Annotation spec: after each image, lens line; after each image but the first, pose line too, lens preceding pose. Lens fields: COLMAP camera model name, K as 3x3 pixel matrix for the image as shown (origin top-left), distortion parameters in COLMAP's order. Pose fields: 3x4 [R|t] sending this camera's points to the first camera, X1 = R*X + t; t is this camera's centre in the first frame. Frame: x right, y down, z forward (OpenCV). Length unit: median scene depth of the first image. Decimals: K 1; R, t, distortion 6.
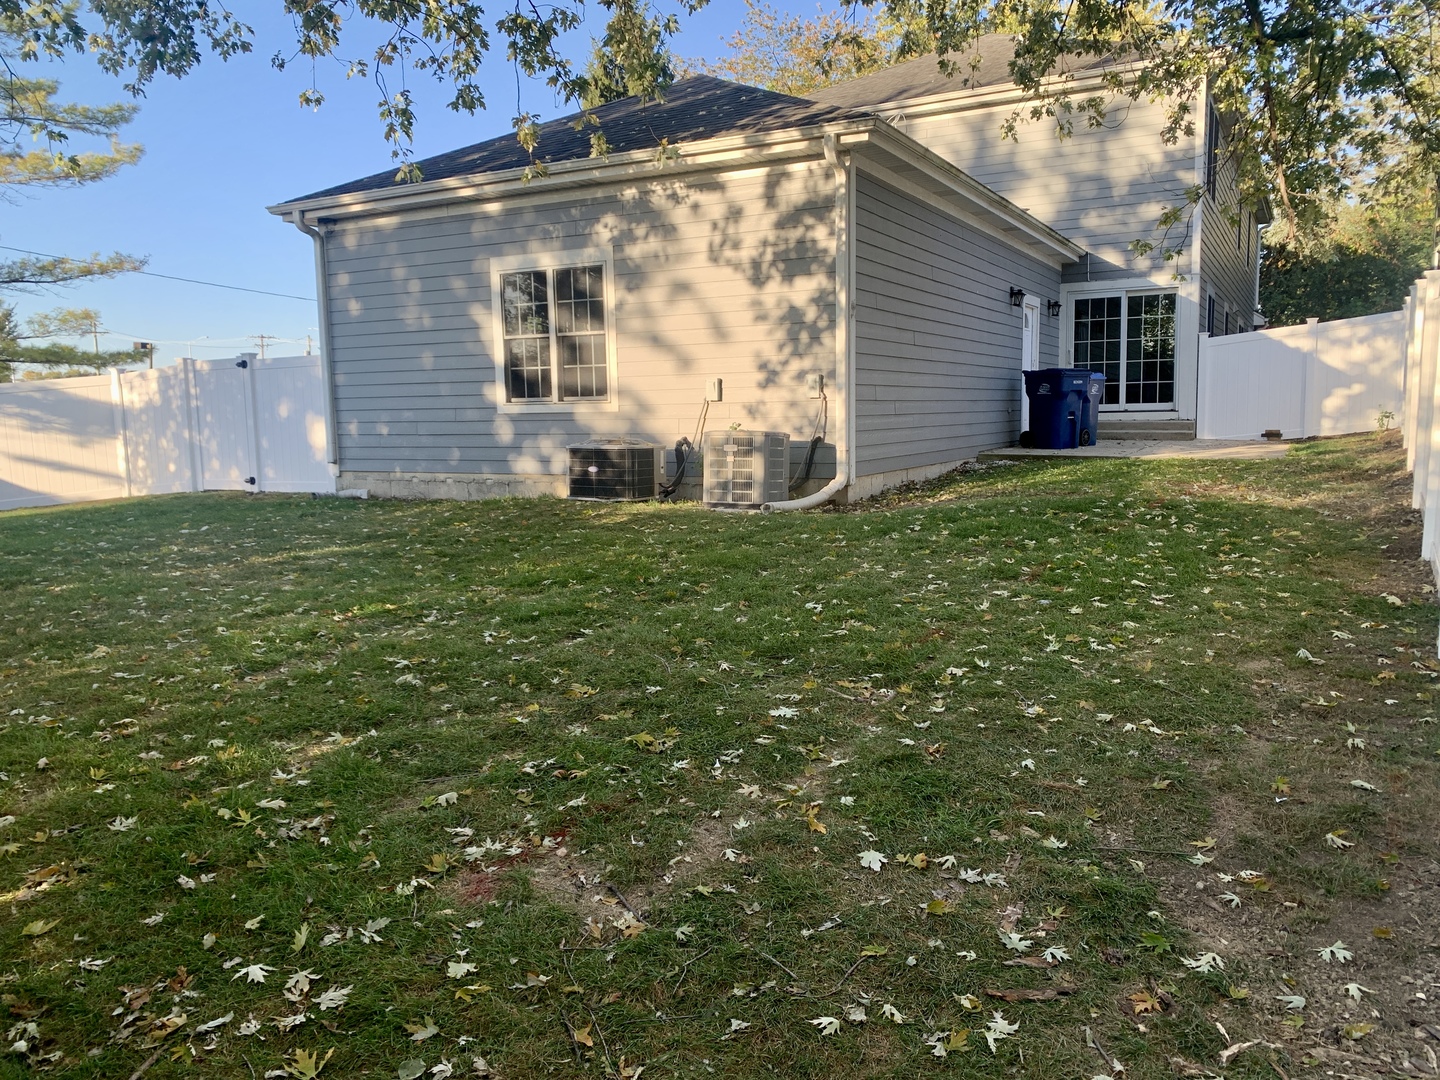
lens RADIAL K [[1080.8, 0, 720.0], [0, 1080.8, 540.0], [0, 0, 1]] dist [0.056193, -0.053892]
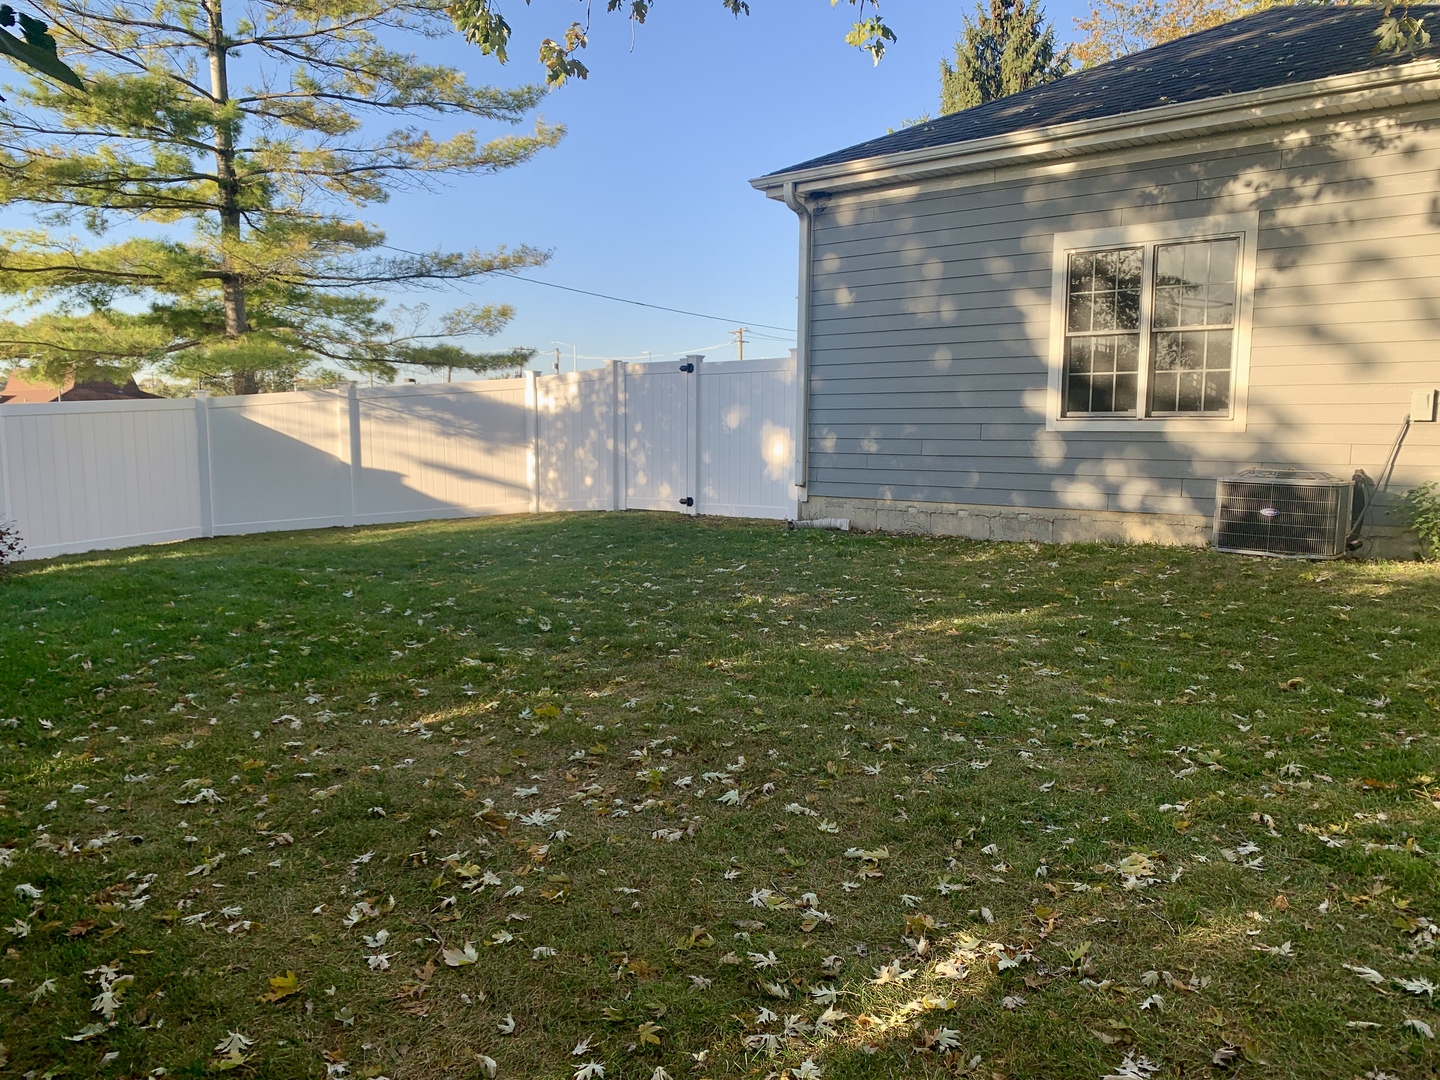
lens RADIAL K [[1080.8, 0, 720.0], [0, 1080.8, 540.0], [0, 0, 1]] dist [0.056193, -0.053892]
pose [[0.982386, 0.047923, -0.180613, -0.273623], [-0.050962, 0.998626, -0.012220, -0.015353], [0.179779, 0.021209, 0.983478, 0.175216]]
